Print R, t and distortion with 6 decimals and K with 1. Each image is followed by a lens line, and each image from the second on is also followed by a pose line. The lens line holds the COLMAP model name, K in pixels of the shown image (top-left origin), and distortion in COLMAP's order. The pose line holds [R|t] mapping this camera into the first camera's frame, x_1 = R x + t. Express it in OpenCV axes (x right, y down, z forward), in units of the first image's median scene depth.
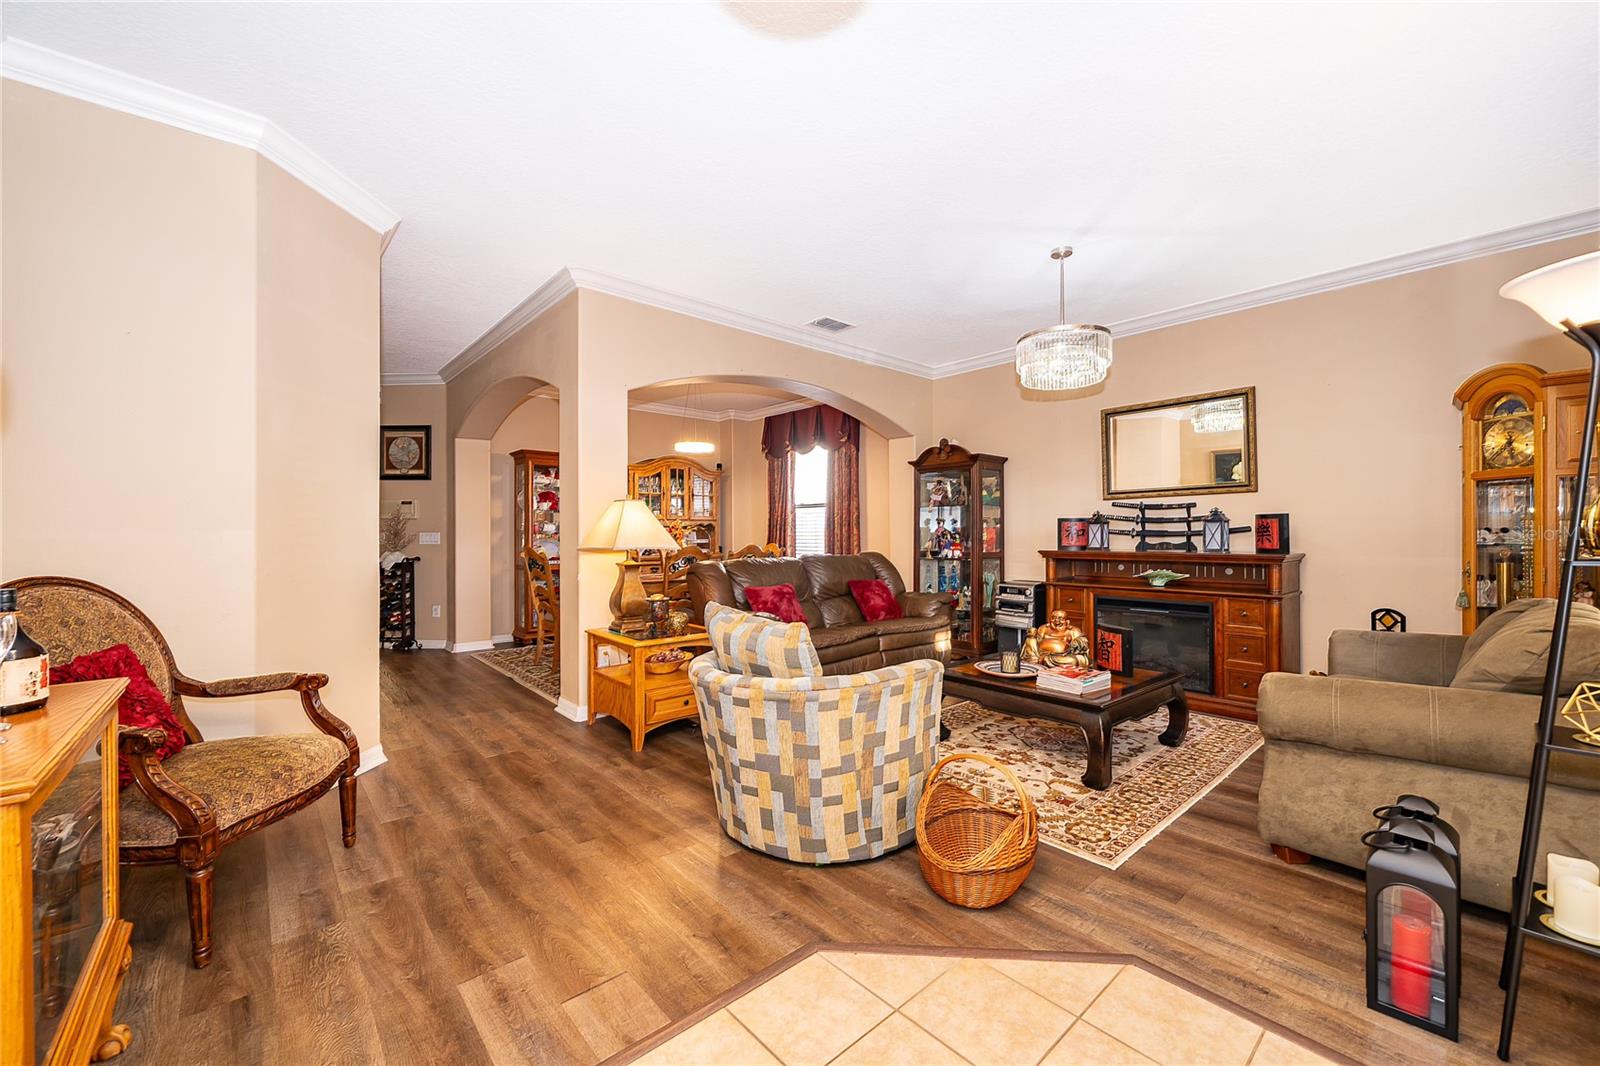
lens RADIAL K [[620.5, 0, 792.2], [0, 620.5, 530.5], [0, 0, 1]] dist [0.000200, -0.000038]
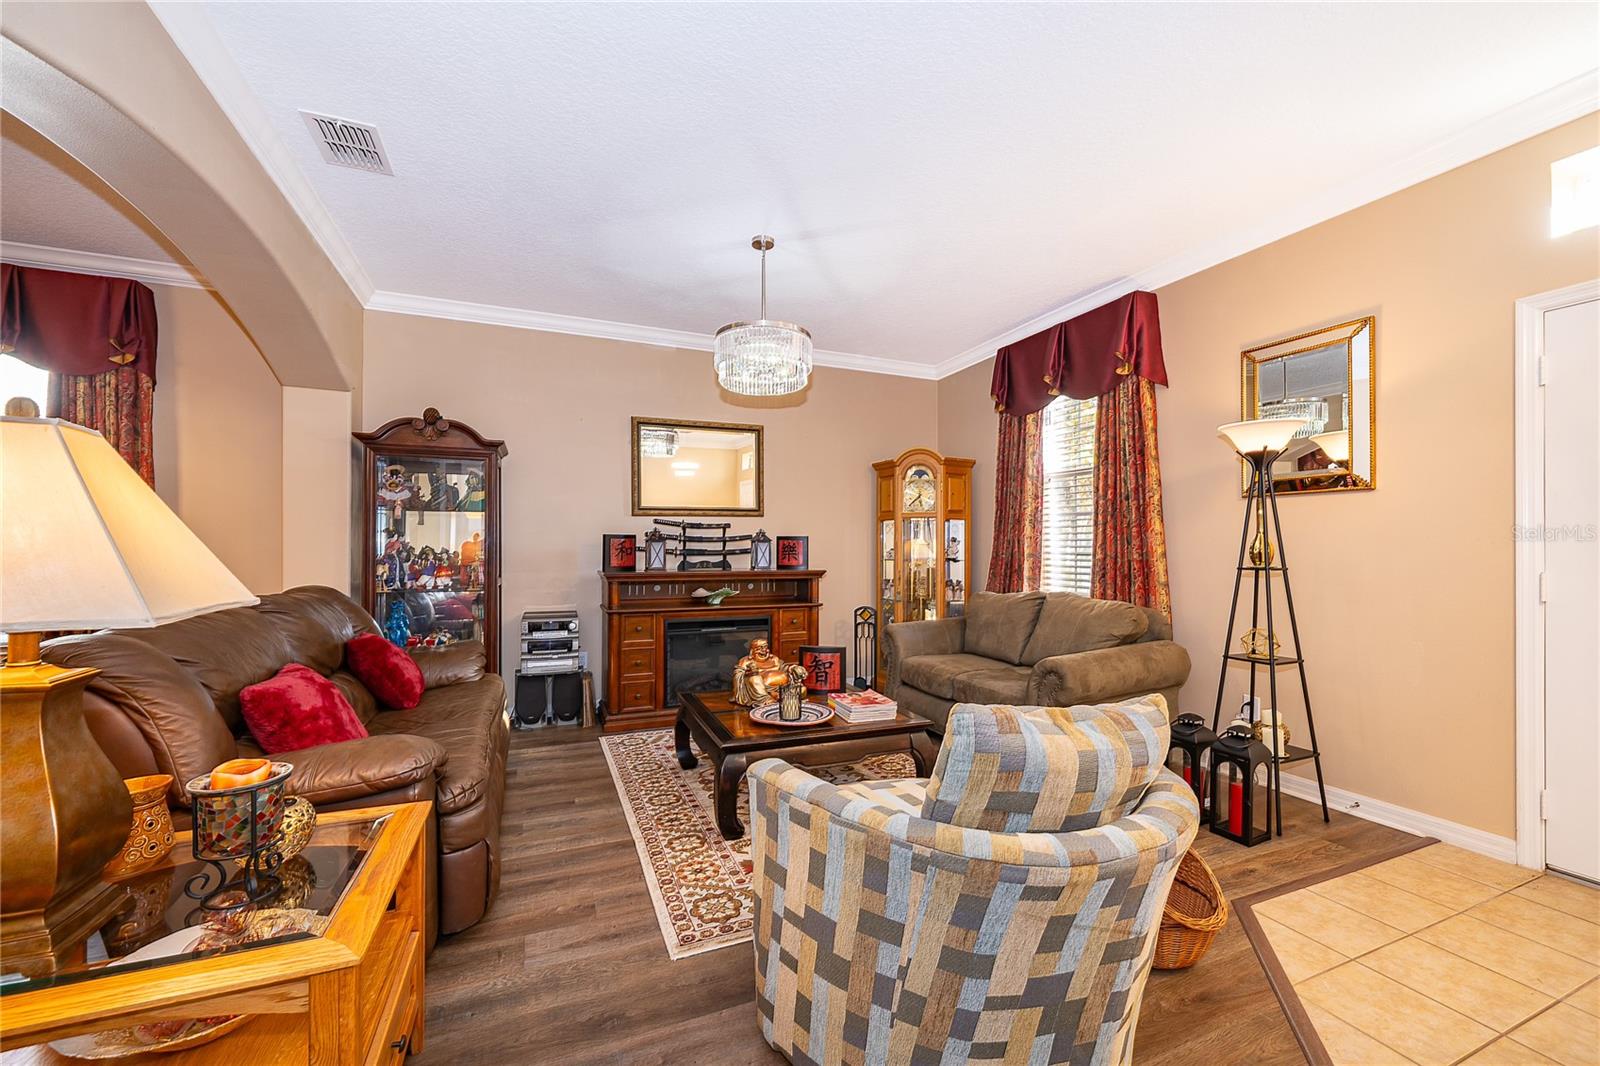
lens RADIAL K [[637.0, 0, 798.3], [0, 637.0, 543.2], [0, 0, 1]] dist [-0.001088, -0.000316]
pose [[0.316840, 0.014452, 0.948369, -0.332326], [-0.007103, 0.999892, -0.012864, 0.001989], [-0.948453, -0.002660, 0.316908, 0.513382]]
